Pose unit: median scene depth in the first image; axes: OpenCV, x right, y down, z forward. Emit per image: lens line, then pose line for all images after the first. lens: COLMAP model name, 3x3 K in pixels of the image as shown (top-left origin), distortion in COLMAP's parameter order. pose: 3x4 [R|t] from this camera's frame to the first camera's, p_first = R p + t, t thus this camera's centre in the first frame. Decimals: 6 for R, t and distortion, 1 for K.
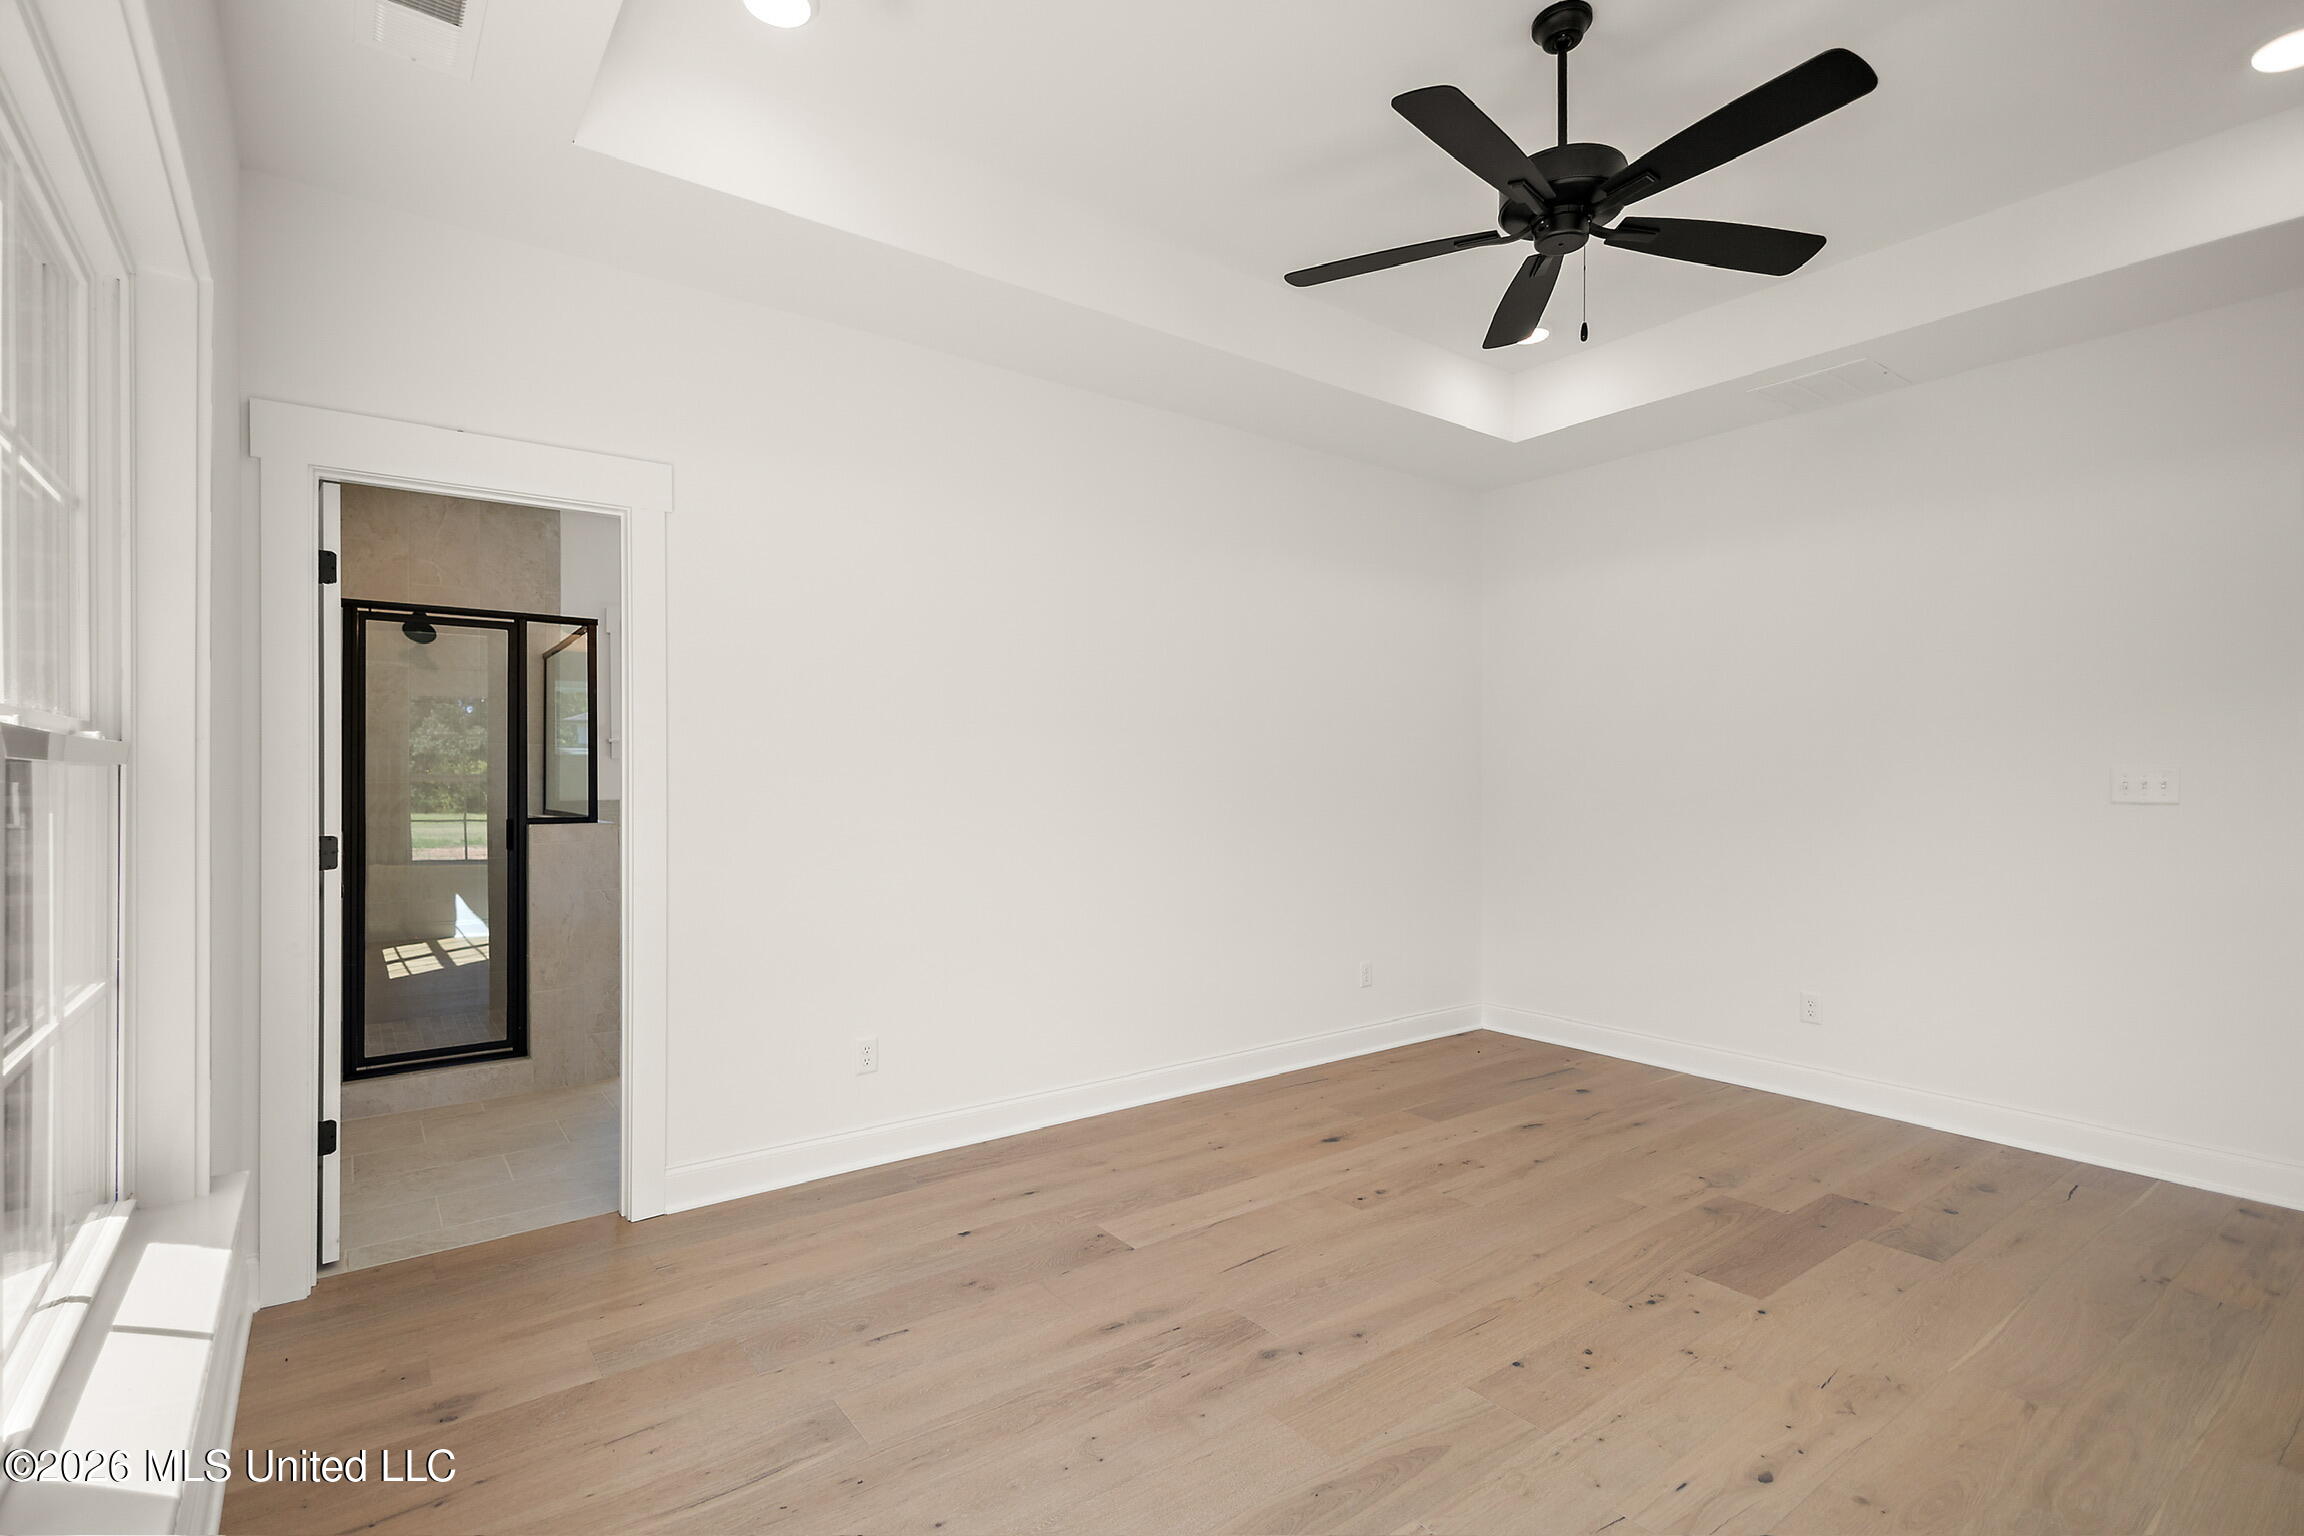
lens RADIAL K [[1077.4, 0, 1150.0], [0, 1077.4, 778.7], [0, 0, 1]] dist [0.012829, -0.002710]
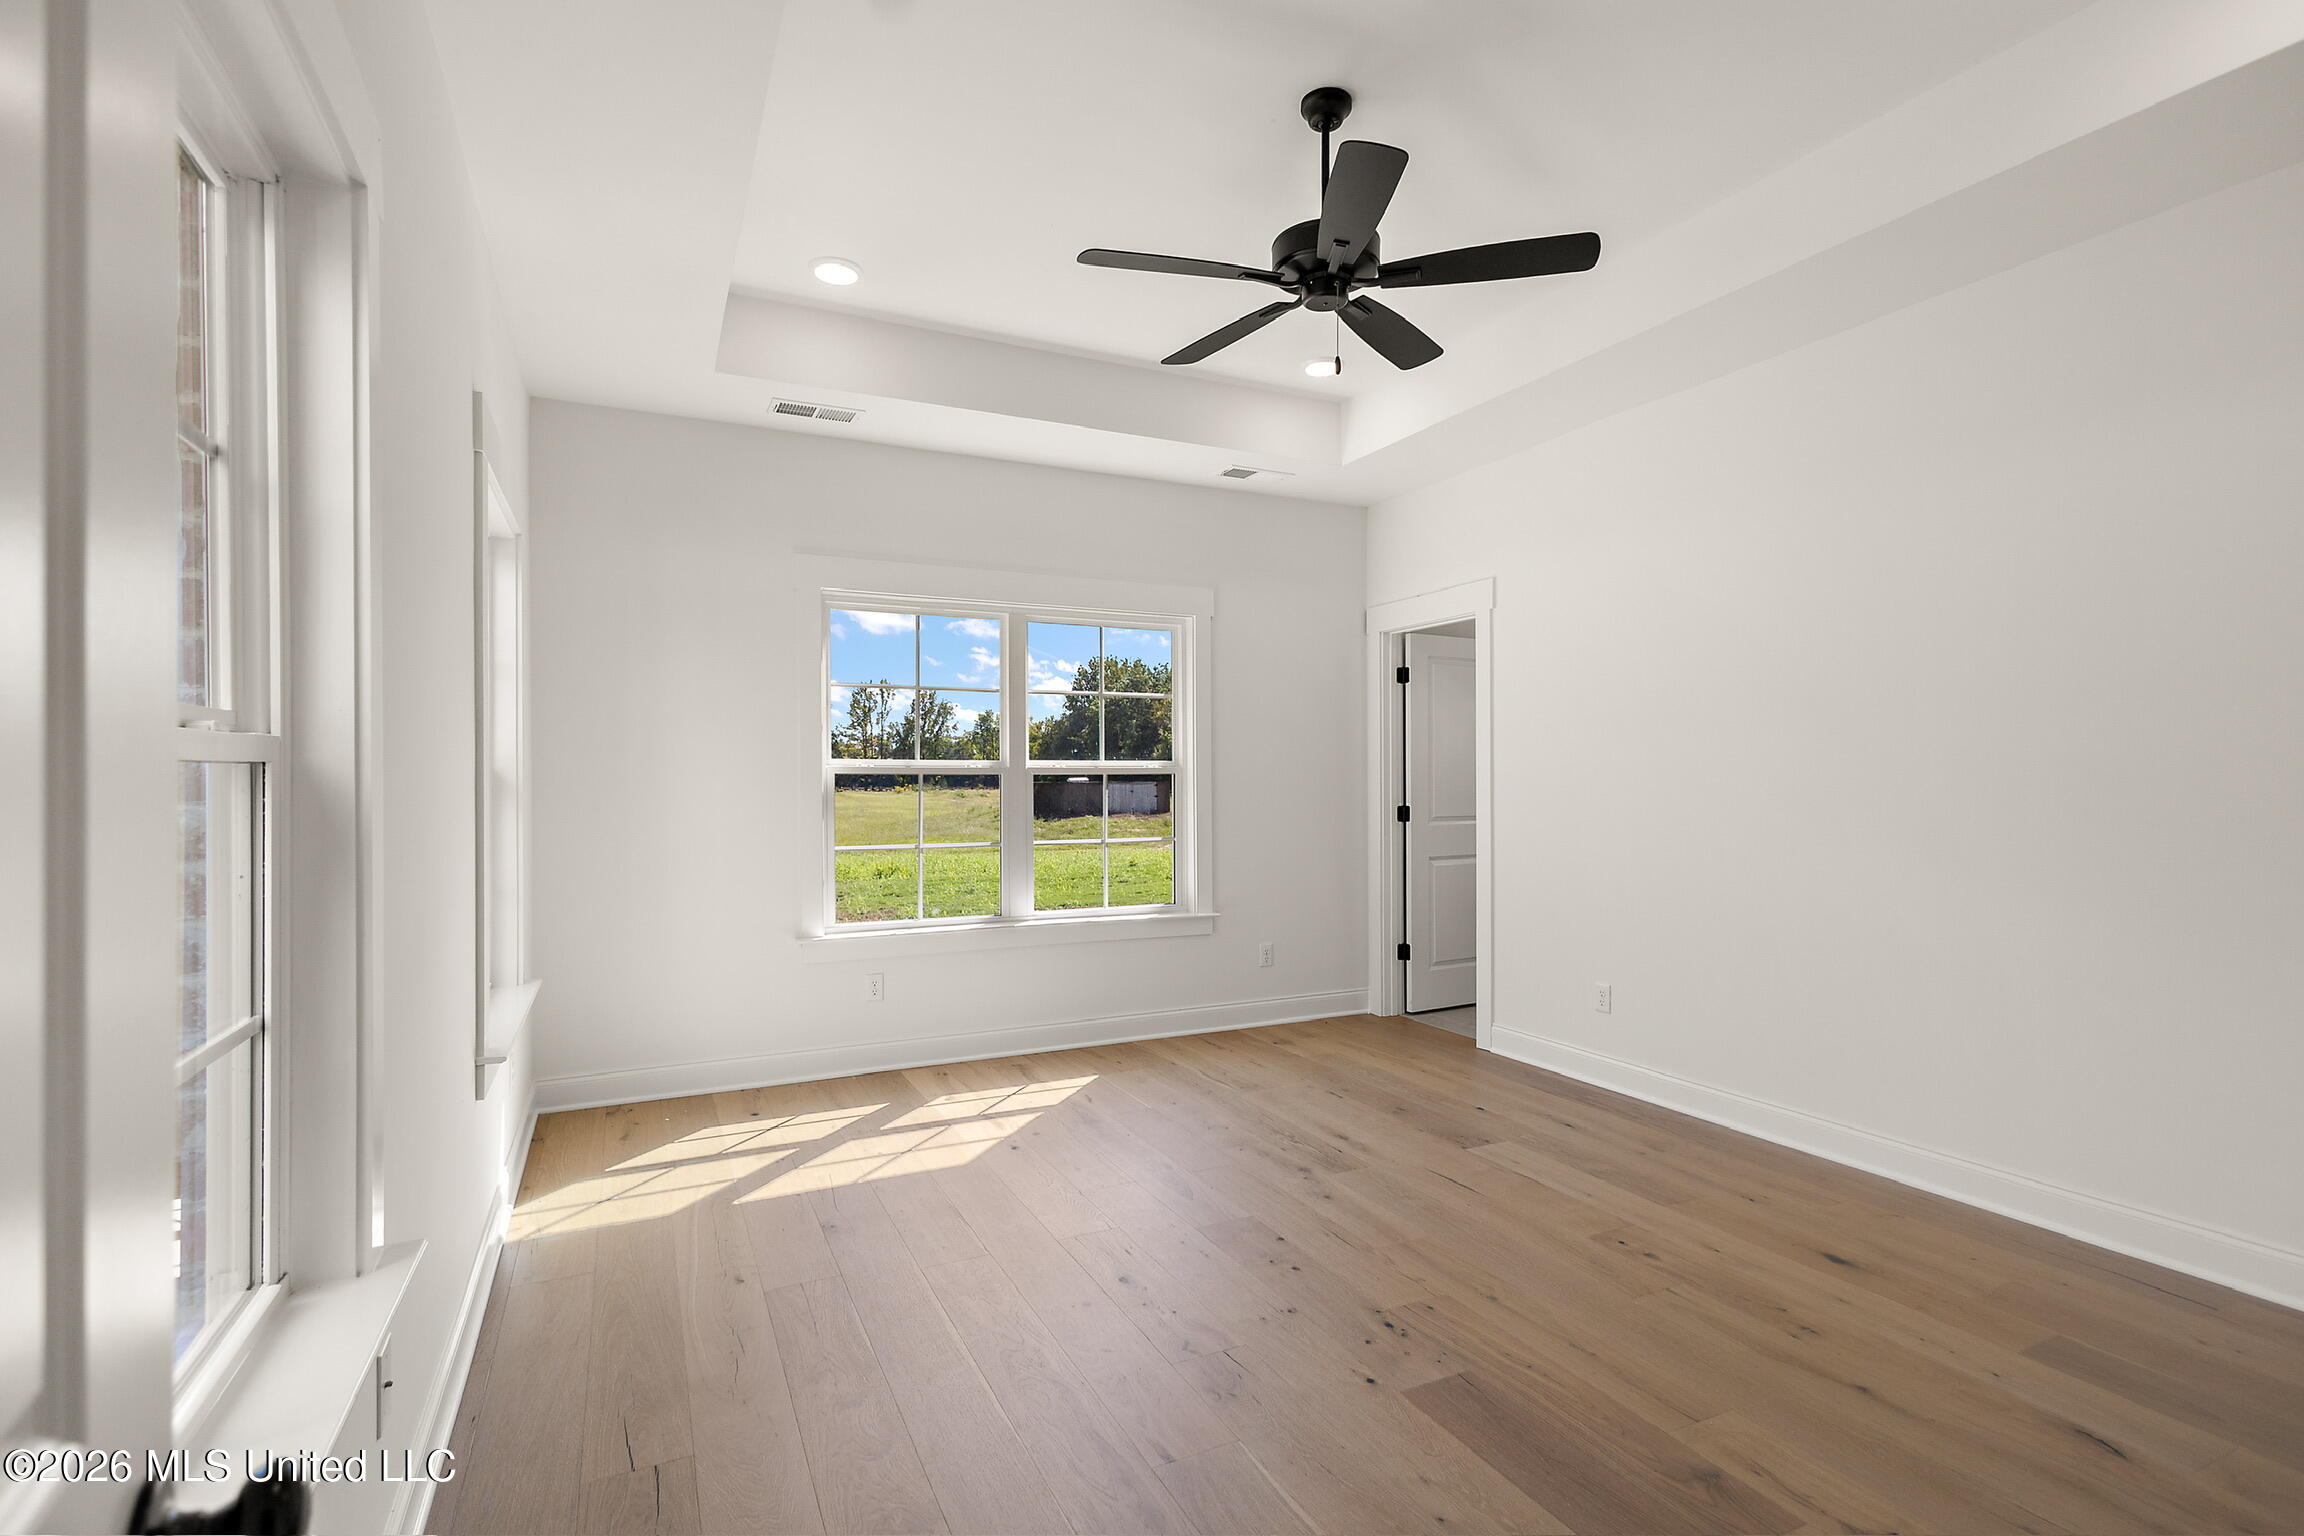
lens RADIAL K [[1077.4, 0, 1153.7], [0, 1077.4, 786.1], [0, 0, 1]] dist [0.012829, -0.002710]
pose [[-0.192855, 0.008520, -0.981190, 1.201488], [0.002910, 0.999963, 0.008111, -0.003408], [0.981223, -0.001291, -0.192872, 0.817631]]
